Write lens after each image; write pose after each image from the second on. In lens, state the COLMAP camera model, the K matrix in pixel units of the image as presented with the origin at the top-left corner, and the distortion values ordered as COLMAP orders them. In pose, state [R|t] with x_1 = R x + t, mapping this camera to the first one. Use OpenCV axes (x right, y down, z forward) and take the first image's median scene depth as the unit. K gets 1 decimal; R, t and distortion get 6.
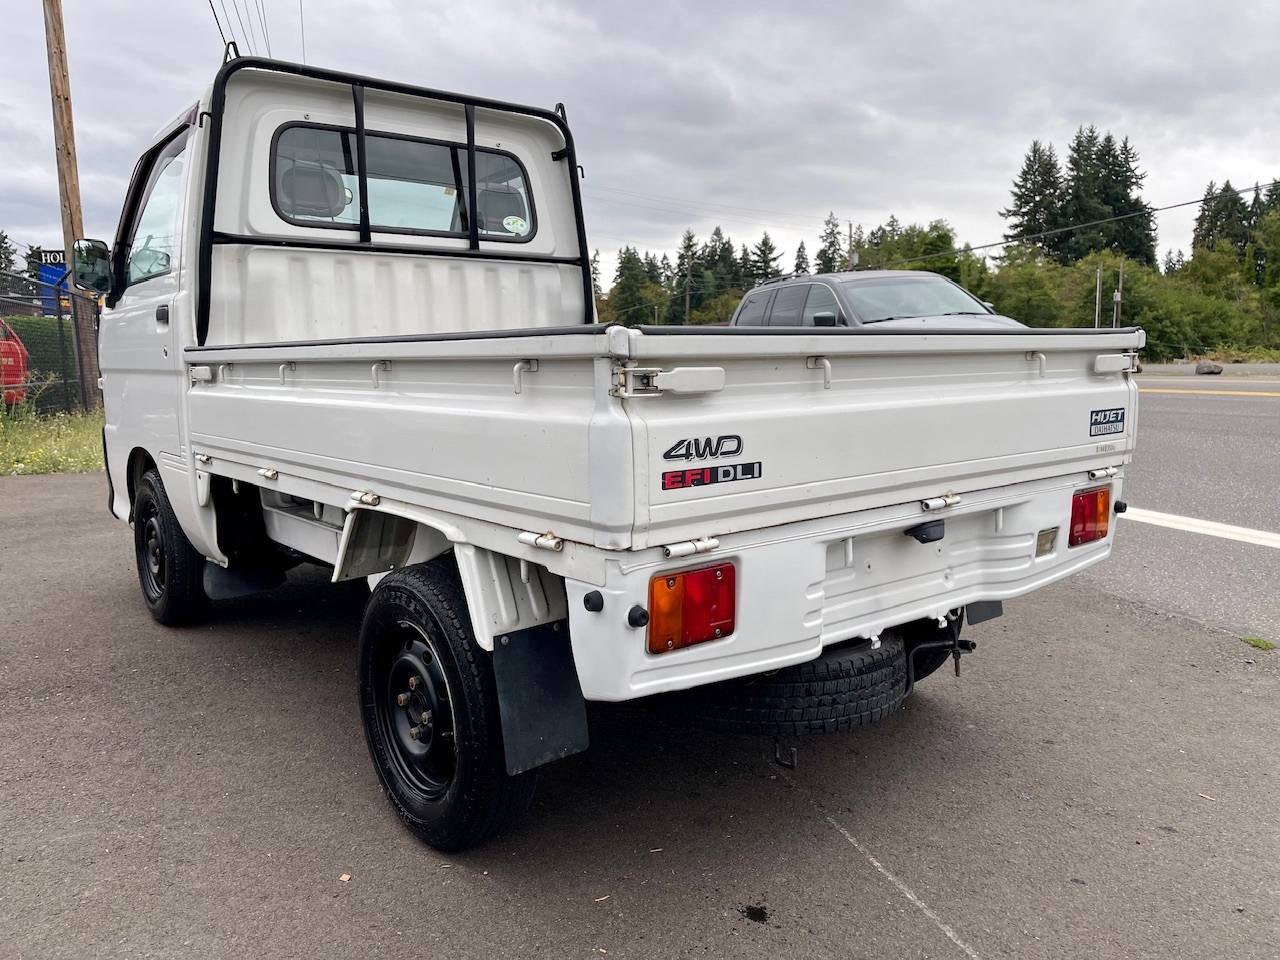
lens RADIAL K [[980.2, 0, 644.6], [0, 980.2, 479.9], [0, 0, 1]] dist [0.035314, -0.002457]
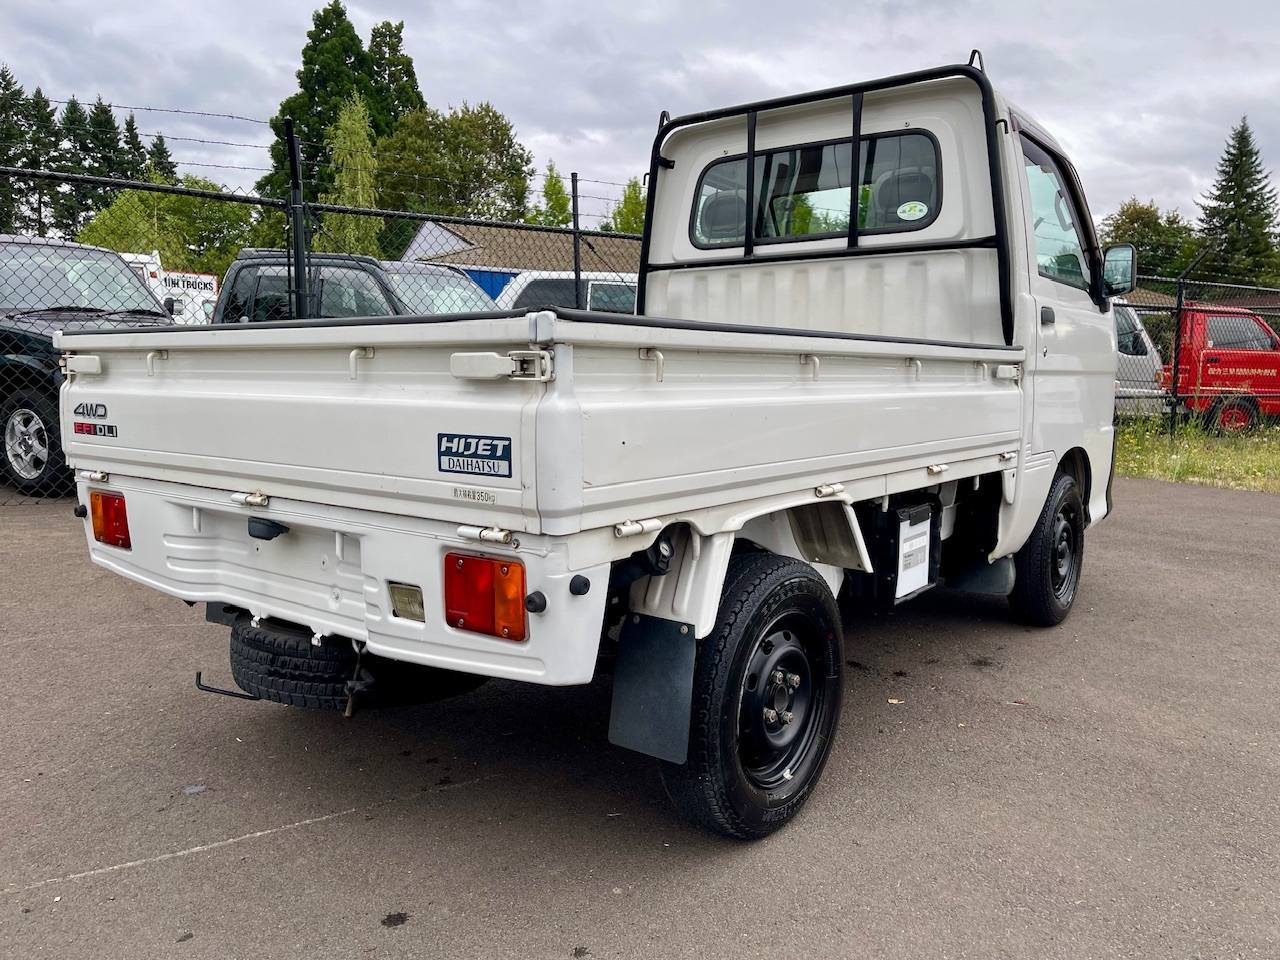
lens RADIAL K [[971.5, 0, 648.9], [0, 971.5, 487.6], [0, 0, 1]] dist [0.062392, -0.083985]
pose [[0.229928, 0.128866, -0.964638, 1.137506], [-0.134289, 0.985914, 0.099700, -0.119118], [0.963898, 0.106616, 0.243994, 0.970229]]
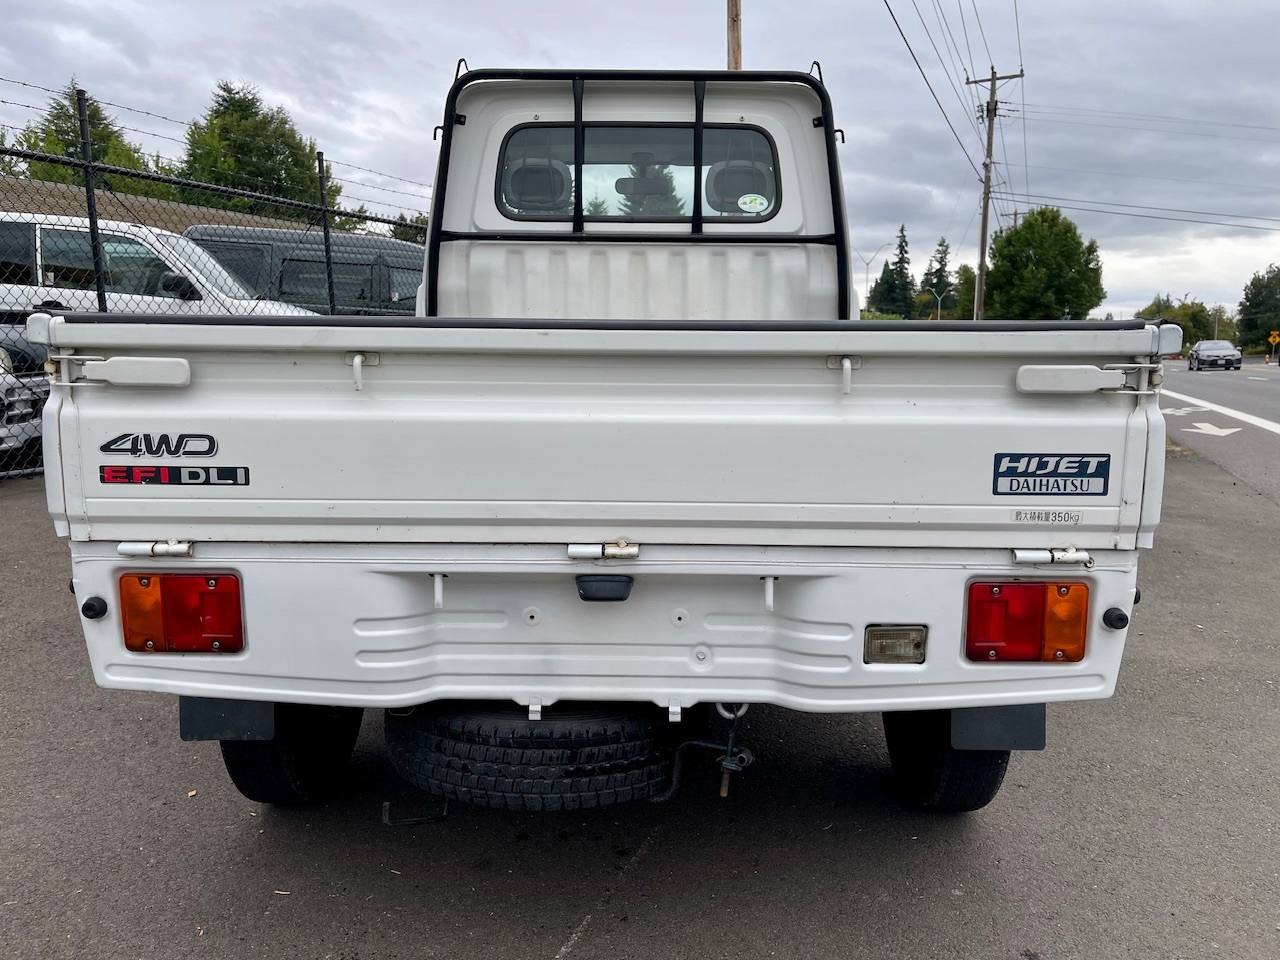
lens RADIAL K [[971.5, 0, 648.9], [0, 971.5, 487.6], [0, 0, 1]] dist [0.062392, -0.083985]
pose [[0.767749, 0.114875, -0.630369, 0.670324], [-0.100252, 0.993217, 0.058897, -0.062083], [0.632859, 0.017977, 0.774058, 0.377137]]
